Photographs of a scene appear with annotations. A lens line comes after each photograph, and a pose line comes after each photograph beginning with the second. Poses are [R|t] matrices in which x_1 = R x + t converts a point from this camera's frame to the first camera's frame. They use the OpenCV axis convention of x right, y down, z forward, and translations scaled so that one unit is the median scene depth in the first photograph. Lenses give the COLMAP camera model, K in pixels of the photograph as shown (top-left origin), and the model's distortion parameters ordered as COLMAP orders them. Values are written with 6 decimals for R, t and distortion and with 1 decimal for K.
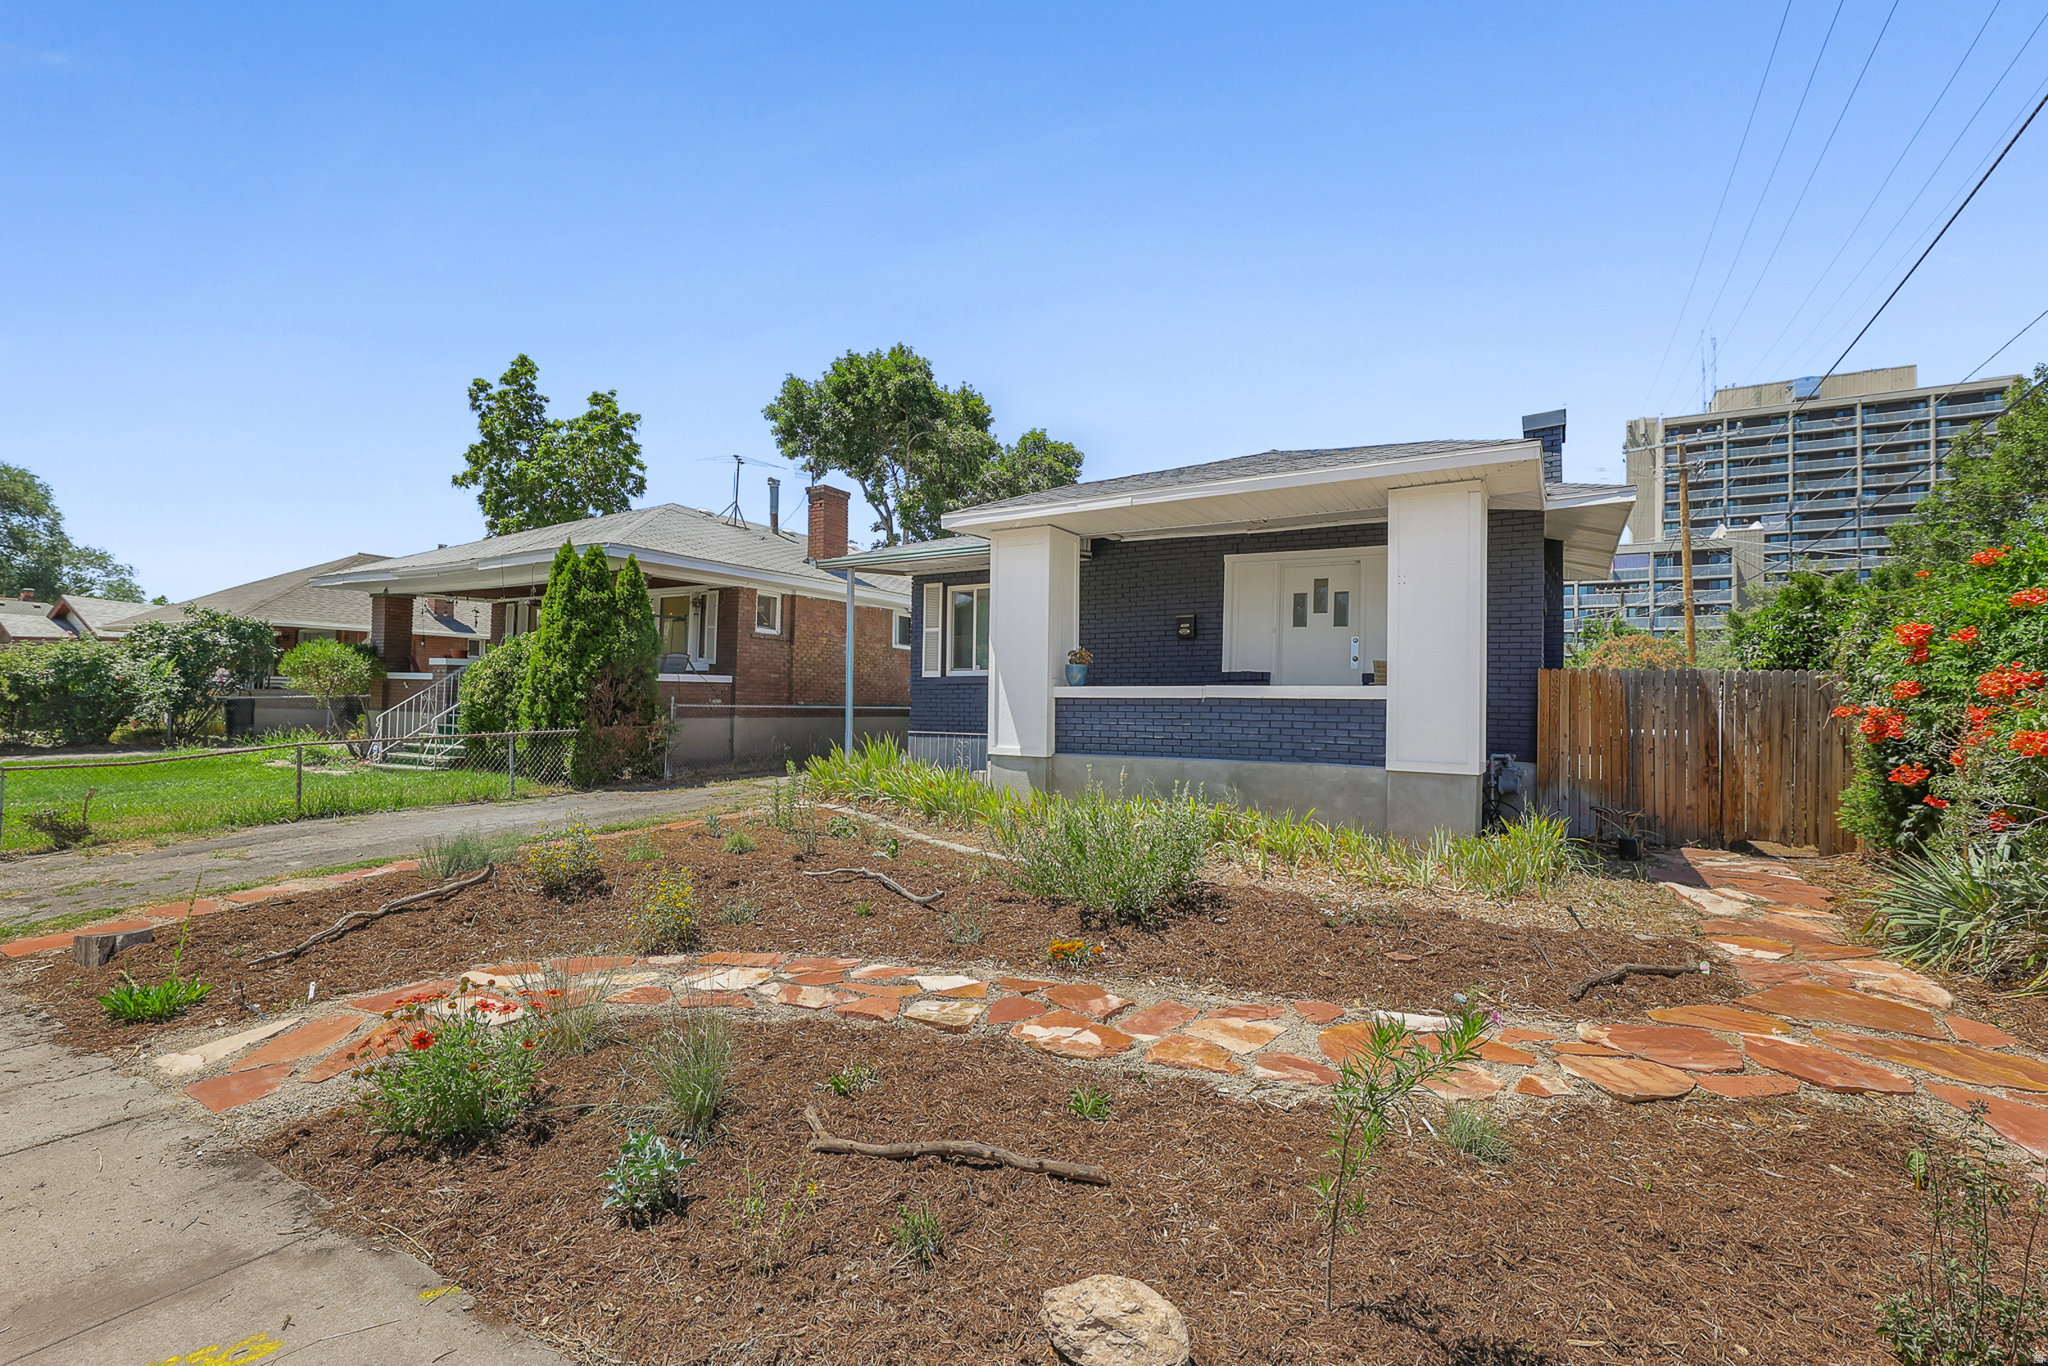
lens RADIAL K [[902.1, 0, 1025.8], [0, 902.1, 677.4], [0, 0, 1]] dist [0.001609, -0.000092]
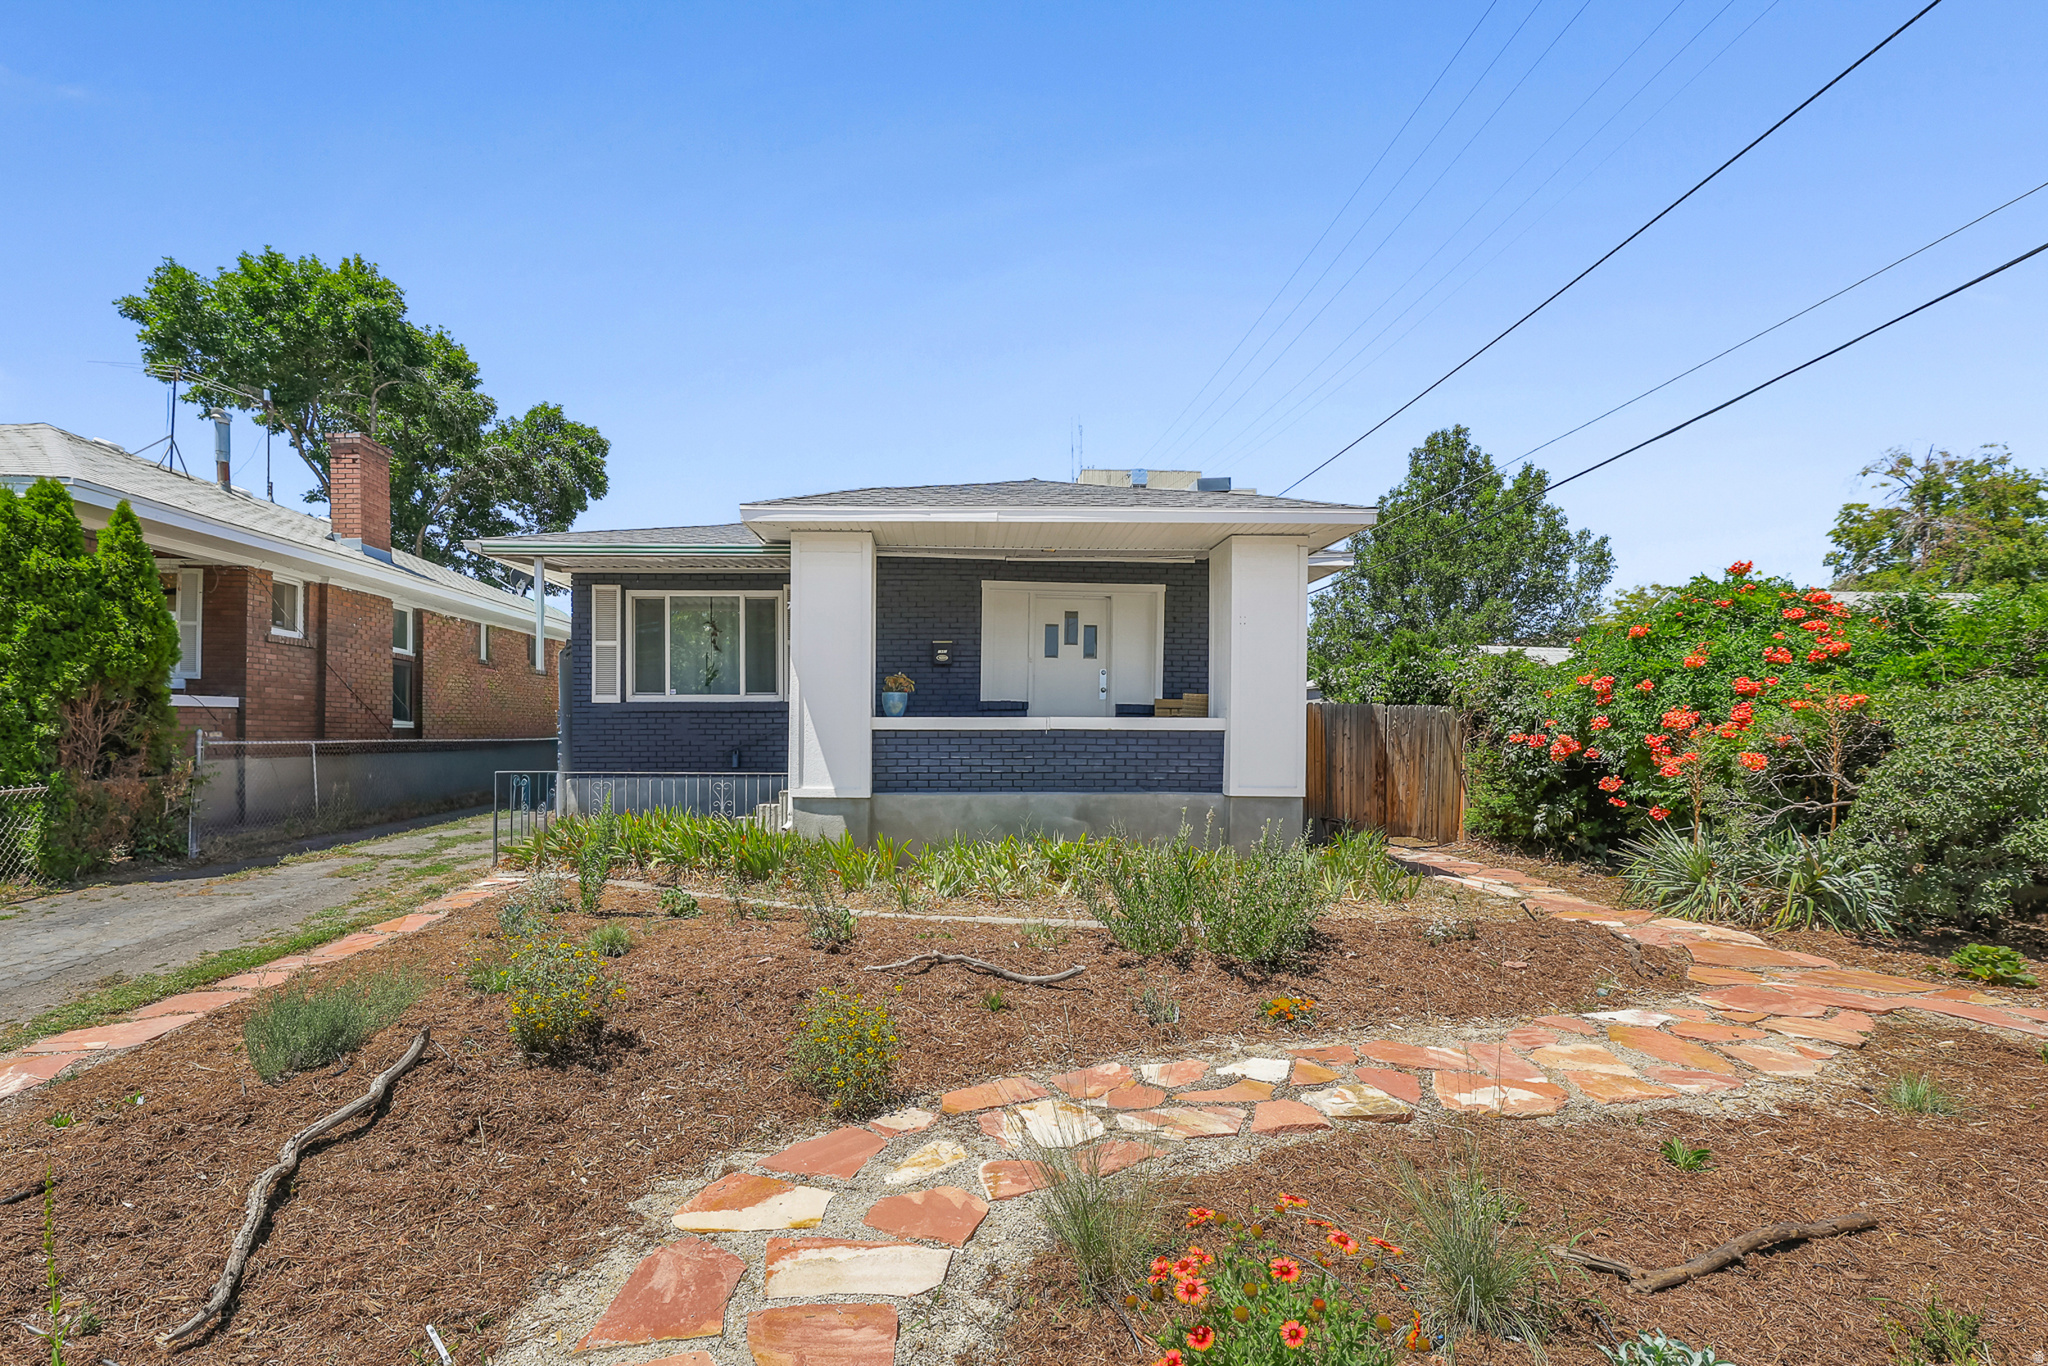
lens RADIAL K [[916.2, 0, 1018.7], [0, 916.2, 733.7], [0, 0, 1]] dist [0.000703, -0.001033]
pose [[0.845587, -0.009222, 0.533759, -0.270492], [-0.009779, 0.999415, 0.032759, -0.003637], [-0.533749, -0.032920, 0.845002, 0.140882]]
